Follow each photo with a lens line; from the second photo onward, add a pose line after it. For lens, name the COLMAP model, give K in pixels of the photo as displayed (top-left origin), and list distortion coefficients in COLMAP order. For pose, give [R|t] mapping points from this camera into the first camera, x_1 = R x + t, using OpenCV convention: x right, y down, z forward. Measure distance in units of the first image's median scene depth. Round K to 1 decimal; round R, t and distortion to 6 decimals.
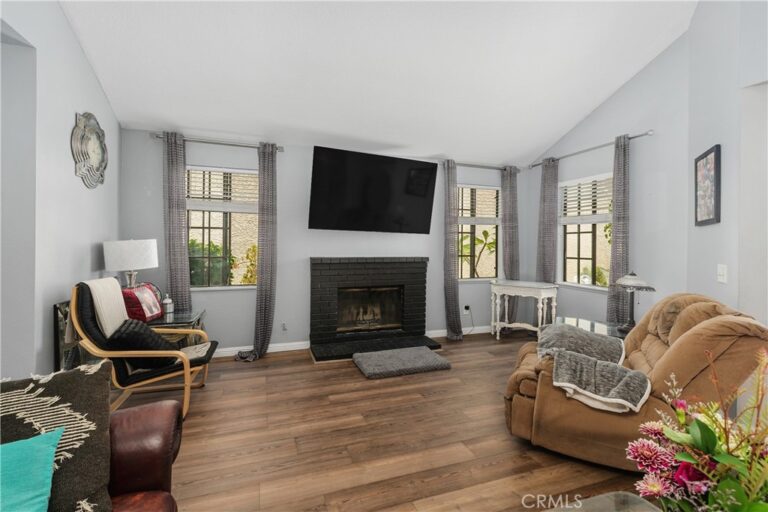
lens RADIAL K [[342.0, 0, 387.3], [0, 342.0, 241.0], [0, 0, 1]] dist [0.002087, 0.000396]
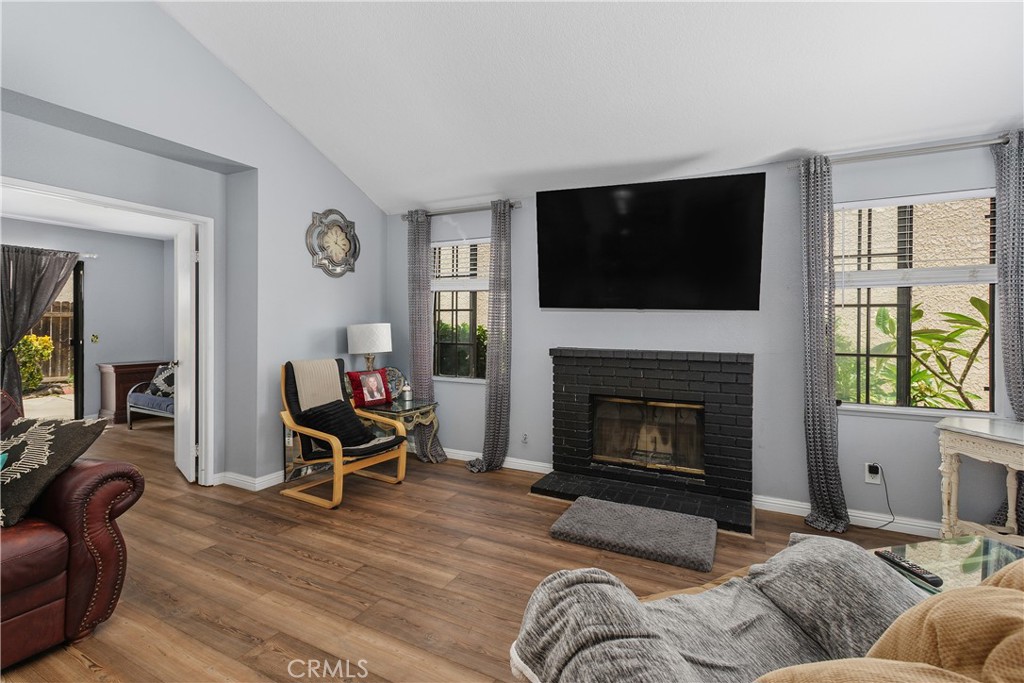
lens RADIAL K [[468.0, 0, 512.2], [0, 468.0, 324.1], [0, 0, 1]] dist [0.000421, 0.000061]
pose [[0.689975, -0.006916, -0.723800, 0.444944], [0.002626, 0.999972, -0.007052, 0.006166], [0.723829, 0.002965, 0.689973, 0.275613]]
